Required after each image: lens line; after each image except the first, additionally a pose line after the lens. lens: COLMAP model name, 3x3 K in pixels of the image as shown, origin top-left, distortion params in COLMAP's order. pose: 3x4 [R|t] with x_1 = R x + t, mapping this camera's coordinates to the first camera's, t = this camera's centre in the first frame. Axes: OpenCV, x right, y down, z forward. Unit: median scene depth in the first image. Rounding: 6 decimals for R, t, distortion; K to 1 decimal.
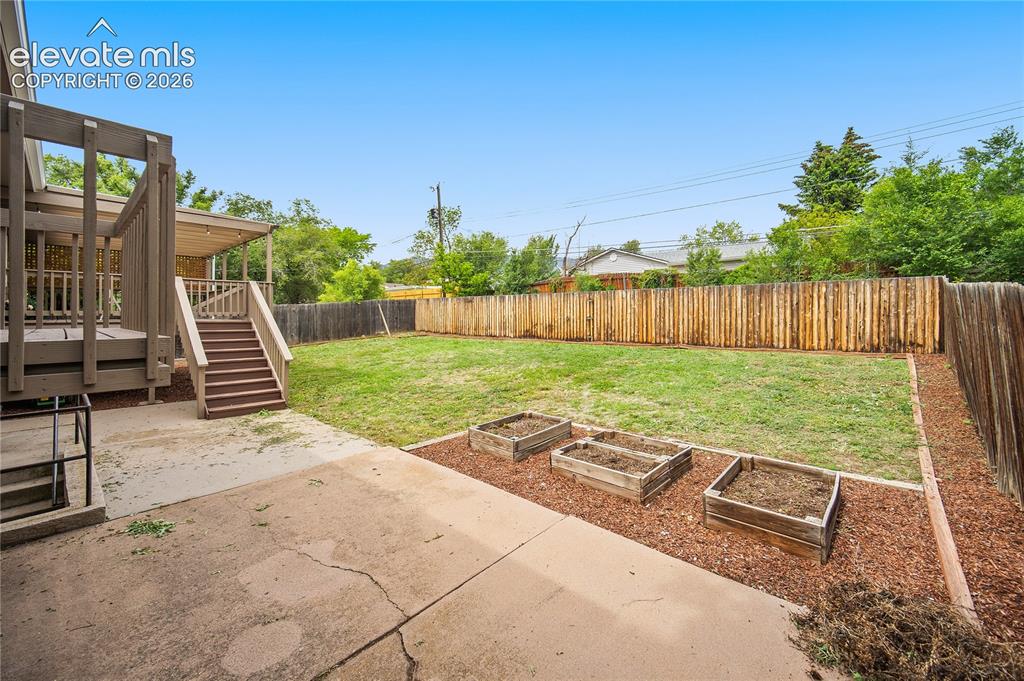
lens RADIAL K [[408.9, 0, 511.4], [0, 408.9, 314.0], [0, 0, 1]] dist [-0.012037, 0.000509]
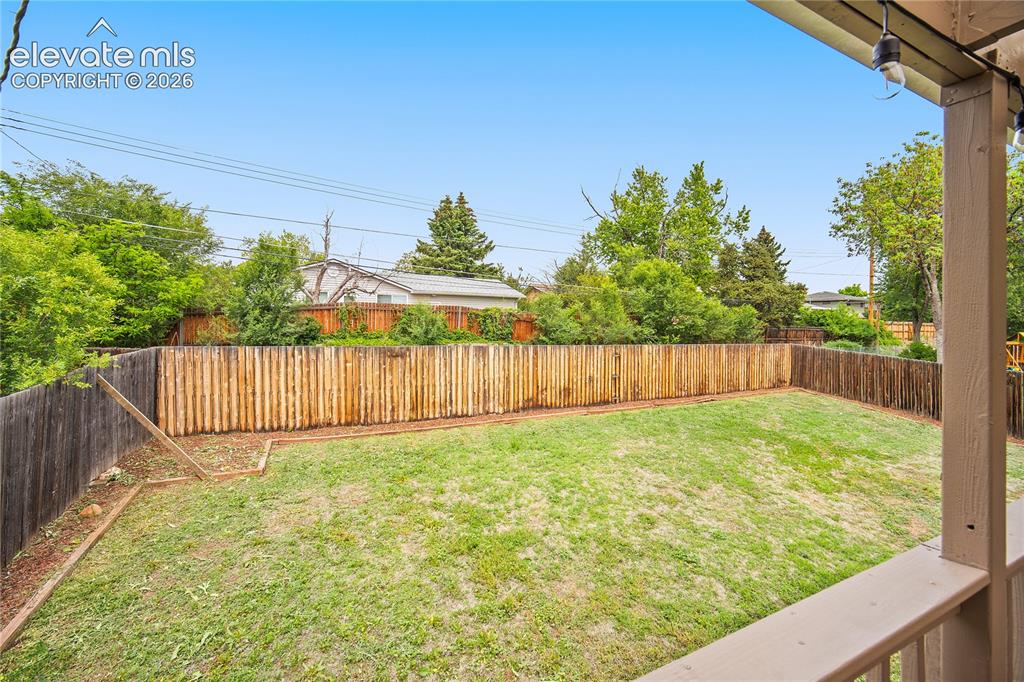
lens RADIAL K [[408.9, 0, 510.7], [0, 408.9, 334.2], [0, 0, 1]] dist [-0.012037, 0.000509]
pose [[0.381769, -0.006476, 0.924235, -0.653840], [-0.011864, 0.999859, 0.011907, -0.081939], [-0.924181, -0.015511, 0.381639, 0.847703]]
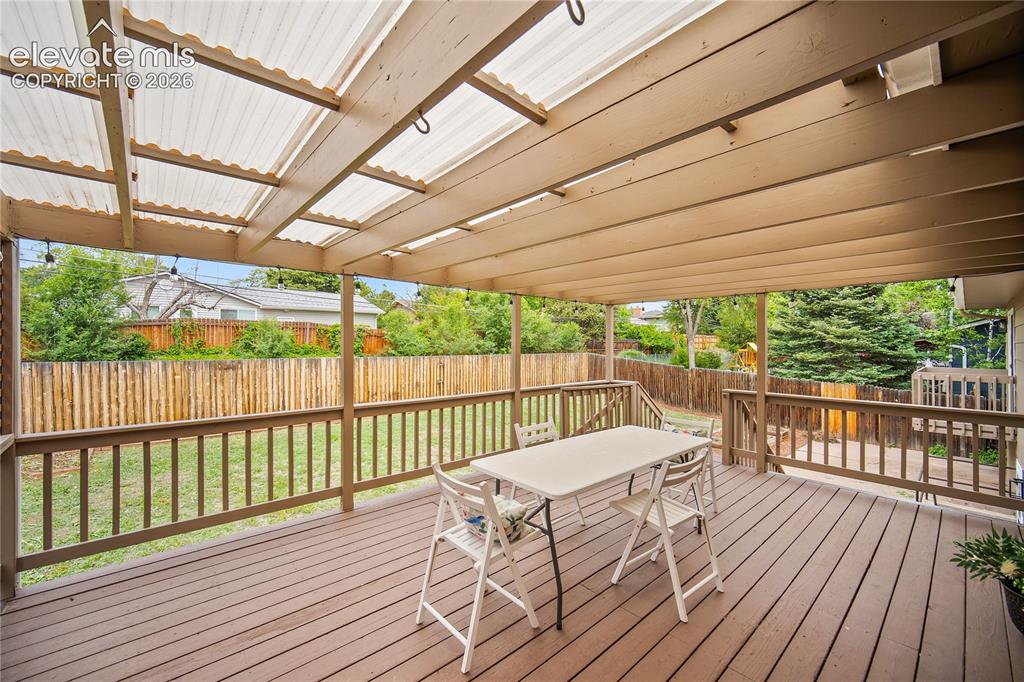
lens RADIAL K [[408.9, 0, 509.6], [0, 408.9, 345.0], [0, 0, 1]] dist [-0.012037, 0.000509]
pose [[0.108010, -0.001564, 0.994149, -0.787135], [-0.002306, 0.999996, 0.001824, -0.081925], [-0.994147, -0.002490, 0.108006, 0.688910]]
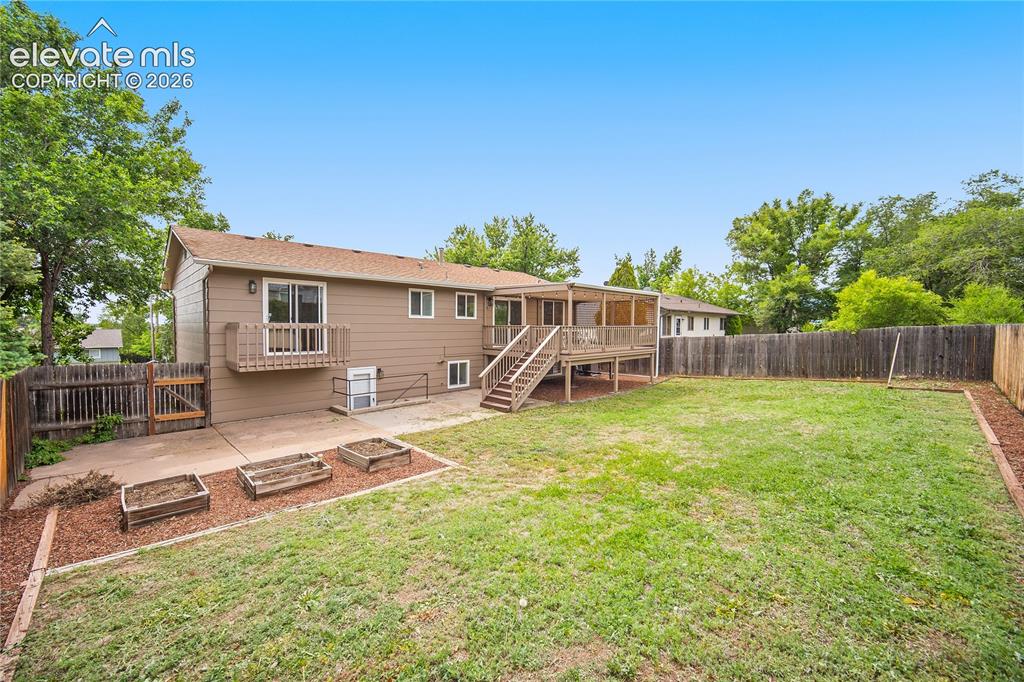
lens RADIAL K [[408.9, 0, 514.0], [0, 408.9, 341.6], [0, 0, 1]] dist [-0.012037, 0.000509]
pose [[-0.016319, 0.040735, -0.999037, 0.510782], [-0.008391, 0.999129, 0.040876, -0.050178], [0.999832, 0.009050, -0.015963, 0.559947]]
